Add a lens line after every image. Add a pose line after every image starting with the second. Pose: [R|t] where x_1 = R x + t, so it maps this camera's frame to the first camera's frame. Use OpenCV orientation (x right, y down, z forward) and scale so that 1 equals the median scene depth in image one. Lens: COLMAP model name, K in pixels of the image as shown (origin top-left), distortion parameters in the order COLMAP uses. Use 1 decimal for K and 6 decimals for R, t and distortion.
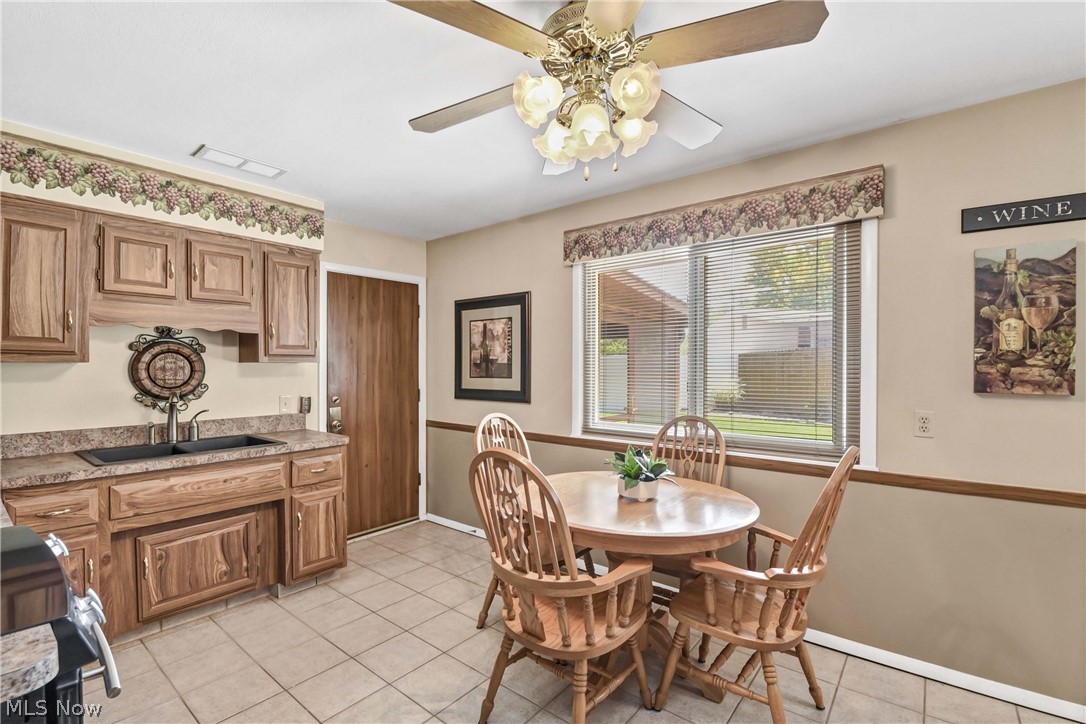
lens RADIAL K [[484.4, 0, 545.2], [0, 484.4, 371.3], [0, 0, 1]] dist [-0.010429, -0.002151]
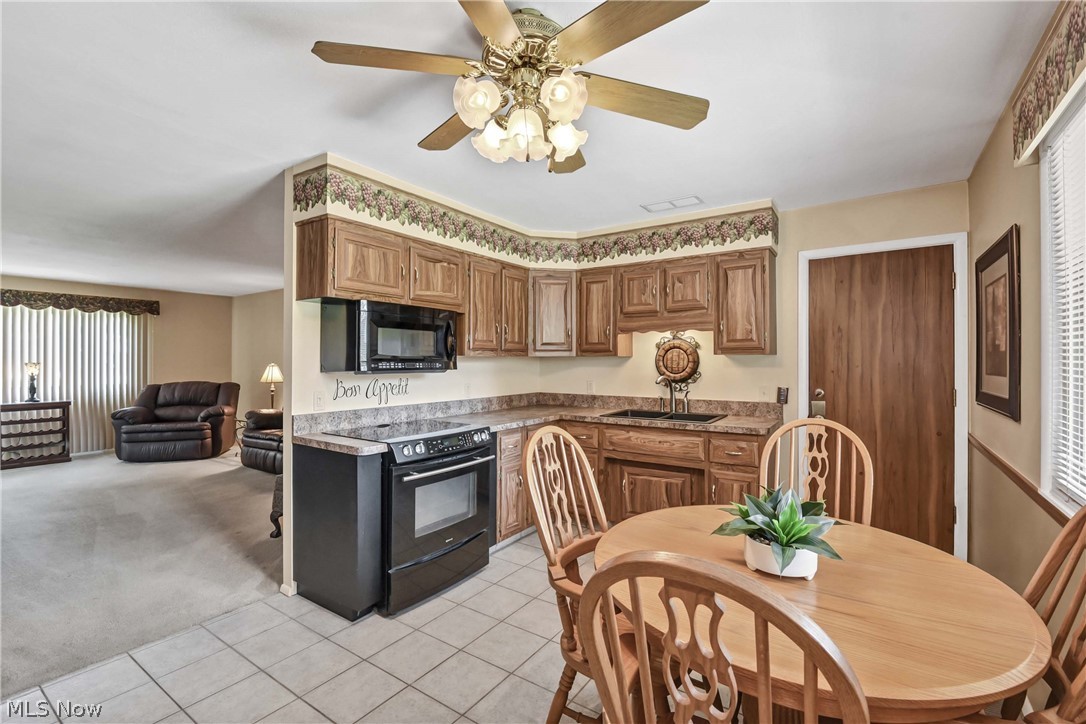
lens RADIAL K [[484.4, 0, 542.9], [0, 484.4, 358.8], [0, 0, 1]] dist [-0.010429, -0.002151]
pose [[0.081476, -0.001592, -0.996674, 0.635537], [-0.008728, 0.999959, -0.002311, -0.002165], [0.996637, 0.008887, 0.081458, 0.522791]]
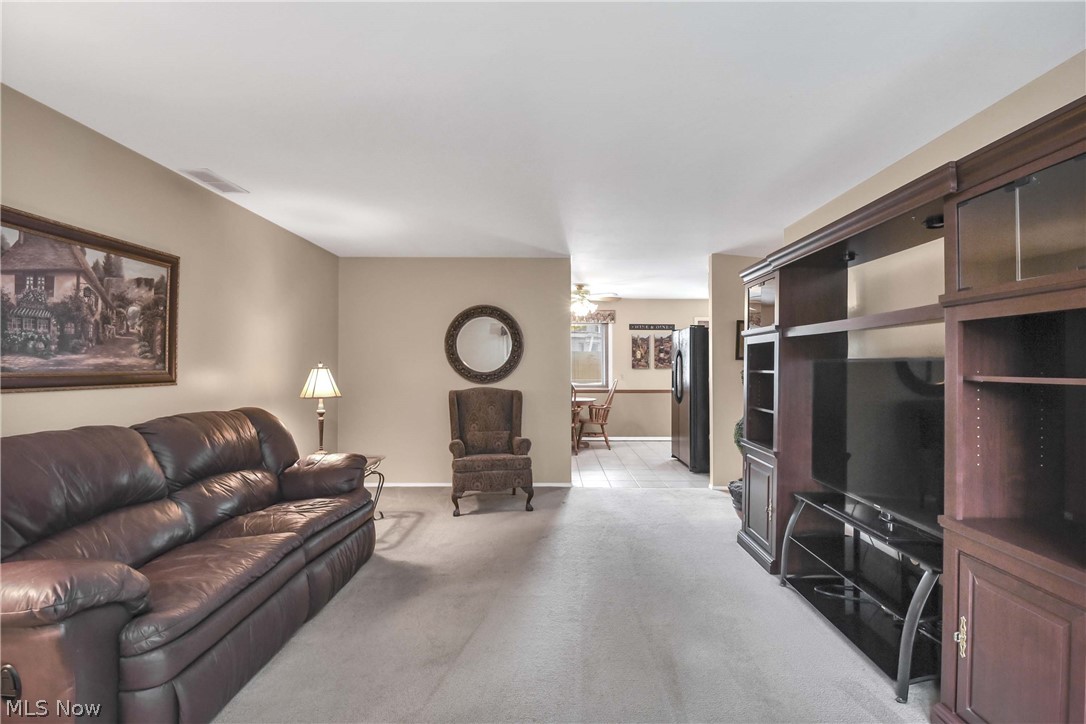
lens RADIAL K [[484.4, 0, 546.1], [0, 484.4, 362.5], [0, 0, 1]] dist [-0.010429, -0.002151]
pose [[0.788680, -0.001278, 0.614803, -1.781894], [0.012615, 0.999821, -0.014104, 0.034392], [-0.614675, 0.018879, 0.788555, -1.452031]]
